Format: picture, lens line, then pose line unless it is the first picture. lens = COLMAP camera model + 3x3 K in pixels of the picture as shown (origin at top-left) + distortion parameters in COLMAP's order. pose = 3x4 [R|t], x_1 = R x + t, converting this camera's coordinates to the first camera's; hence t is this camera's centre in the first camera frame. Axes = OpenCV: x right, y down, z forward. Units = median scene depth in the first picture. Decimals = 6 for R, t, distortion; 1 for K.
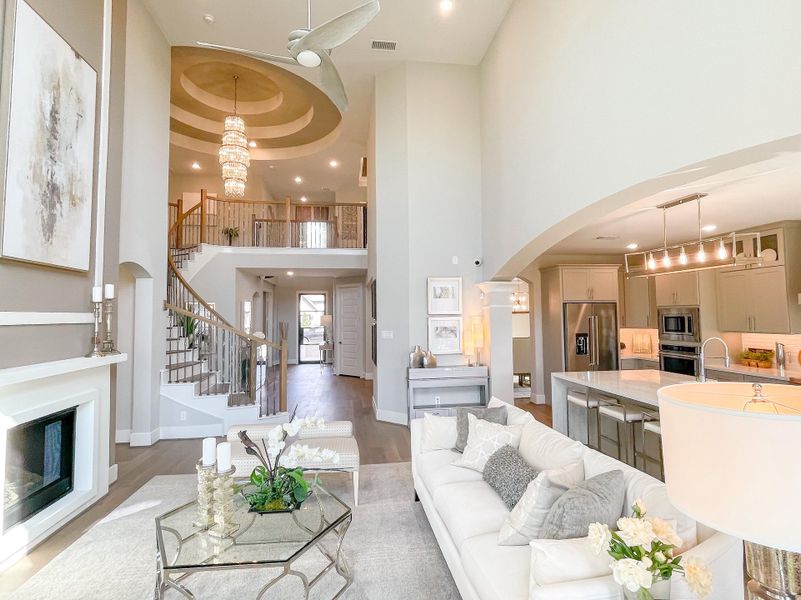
lens RADIAL K [[406.7, 0, 398.3], [0, 406.7, 295.3], [0, 0, 1]] dist [-0.003520, 0.002461]
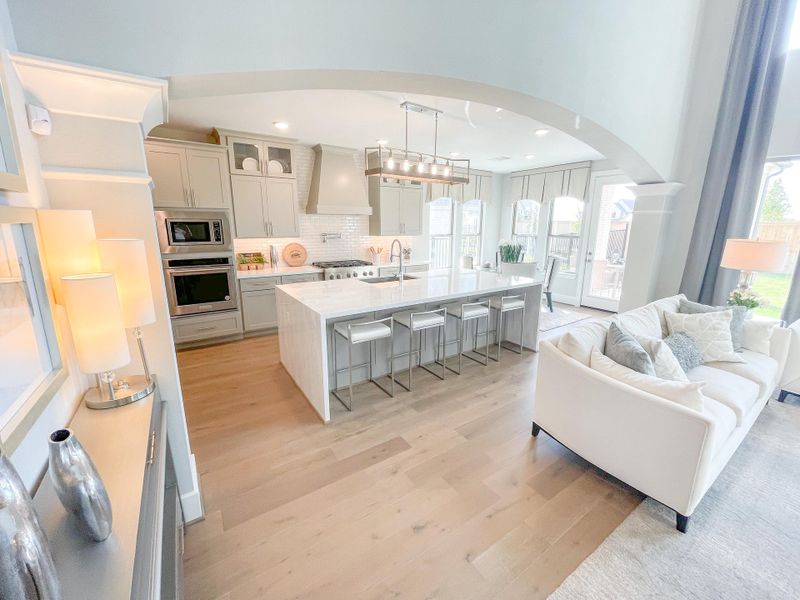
lens RADIAL K [[323.2, 0, 397.7], [0, 323.2, 296.7], [0, 0, 1]] dist [-0.003052, -0.000834]
pose [[-0.427175, -0.190067, 0.883966, -0.081011], [-0.044179, 0.980876, 0.189554, 0.065224], [-0.903089, 0.041920, -0.427403, 1.034793]]
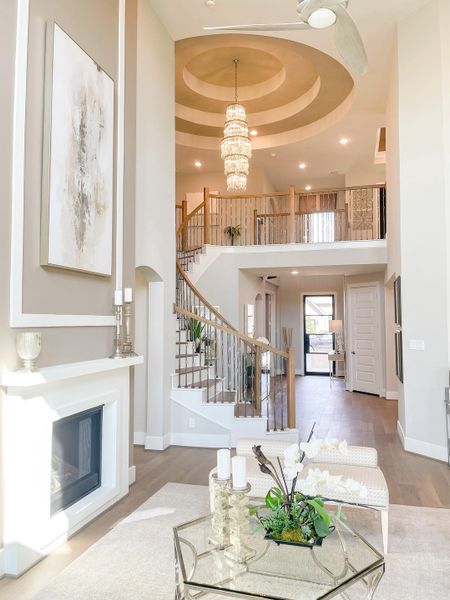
lens RADIAL K [[464.7, 0, 231.2], [0, 464.7, 297.6], [0, 0, 1]] dist [0.079362, -0.086886]
pose [[0.925367, -0.012400, -0.378870, -0.016725], [0.012576, 0.999919, -0.002011, 0.001953], [0.378865, -0.002904, 0.925448, 0.005343]]
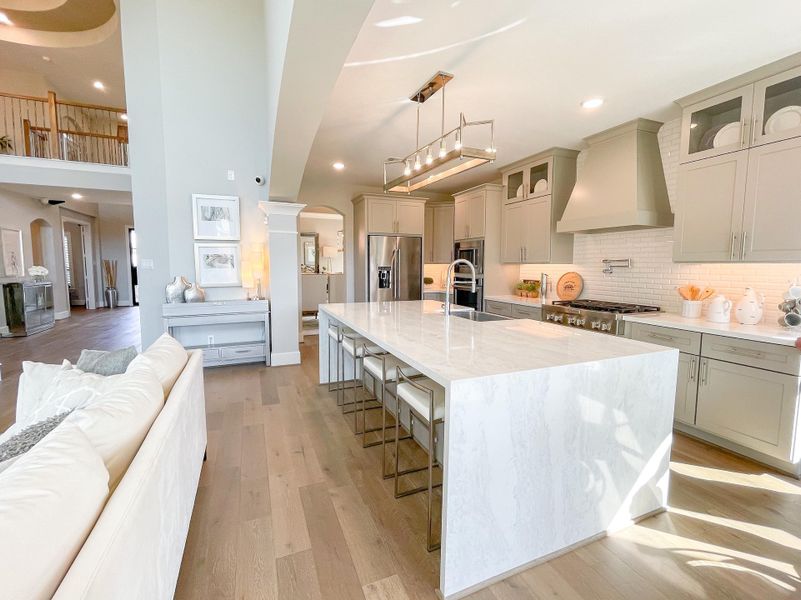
lens RADIAL K [[352.1, 0, 400.6], [0, 352.1, 295.8], [0, 0, 1]] dist [-0.006671, 0.000720]
pose [[0.964313, -0.008534, 0.264627, 0.325329], [-0.027463, 0.990865, 0.132033, 0.062008], [-0.263336, -0.134589, 0.955270, 0.211961]]
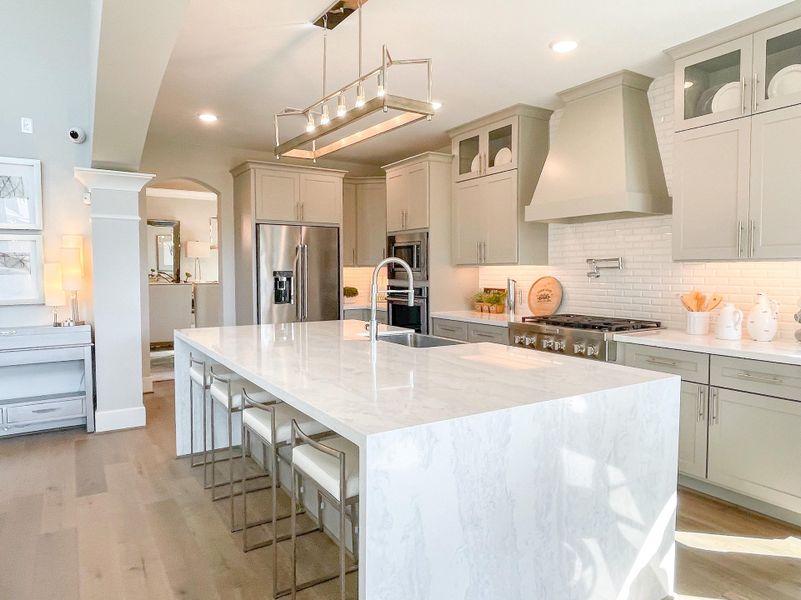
lens RADIAL K [[519.0, 0, 400.3], [0, 519.0, 293.6], [0, 0, 1]] dist [0.002727, -0.018002]
pose [[0.907604, -0.009943, 0.419709, 0.337702], [-0.028314, 0.995994, 0.084824, 0.066334], [-0.418871, -0.088870, 0.903686, 0.211916]]
